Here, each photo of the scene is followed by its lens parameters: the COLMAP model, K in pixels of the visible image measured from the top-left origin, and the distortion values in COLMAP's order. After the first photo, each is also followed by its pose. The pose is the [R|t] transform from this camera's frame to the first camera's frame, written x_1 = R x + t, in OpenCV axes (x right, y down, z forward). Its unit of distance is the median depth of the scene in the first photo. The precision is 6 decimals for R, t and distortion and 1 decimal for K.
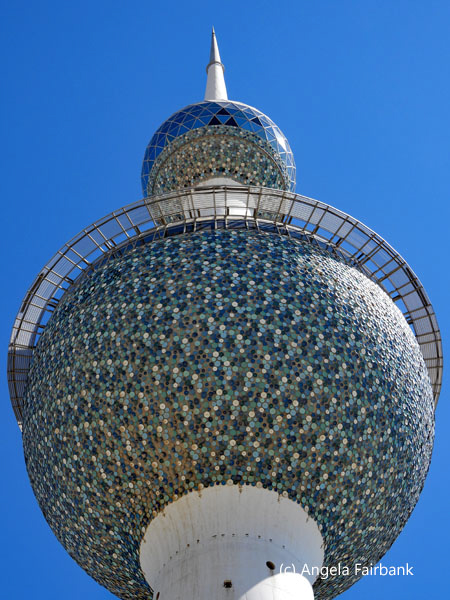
lens RADIAL K [[1059.3, 0, 224.9], [0, 1059.3, 298.8], [0, 0, 1]] dist [-0.009458, 0.000000]
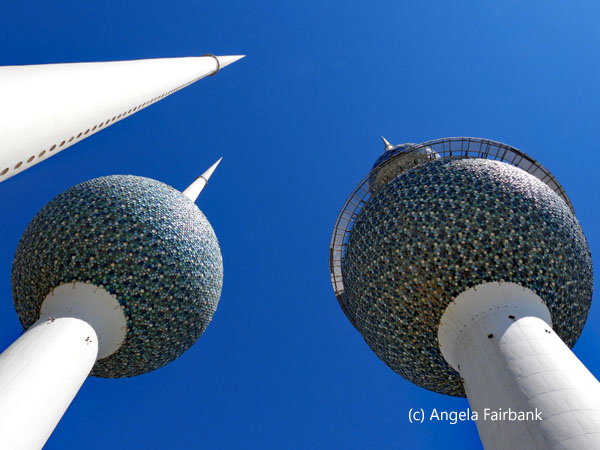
lens RADIAL K [[526.8, 0, 301.5], [0, 526.8, 198.8], [0, 0, 1]] dist [-0.009109, -0.005858]
pose [[0.850211, -0.484008, -0.207068, 0.021478], [0.421161, 0.861349, -0.284079, 0.168423], [0.315854, 0.154318, 0.936174, 0.111541]]
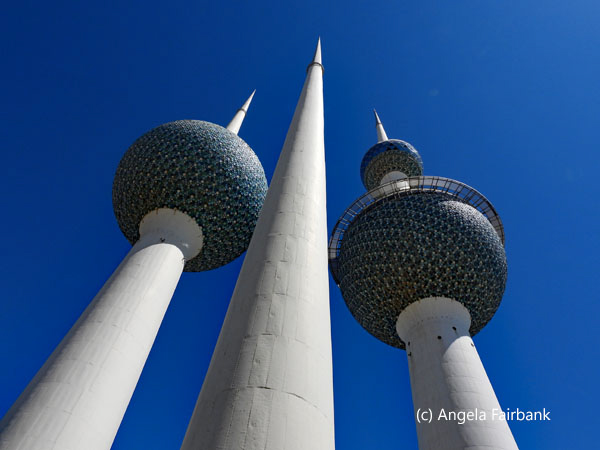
lens RADIAL K [[420.1, 0, 302.6], [0, 420.1, 225.1], [0, 0, 1]] dist [-0.020999, 0.000455]
pose [[0.978790, -0.112024, -0.171524, -0.099193], [0.115439, 0.993264, 0.010037, -0.037991], [0.169244, -0.029625, 0.985129, -0.026315]]
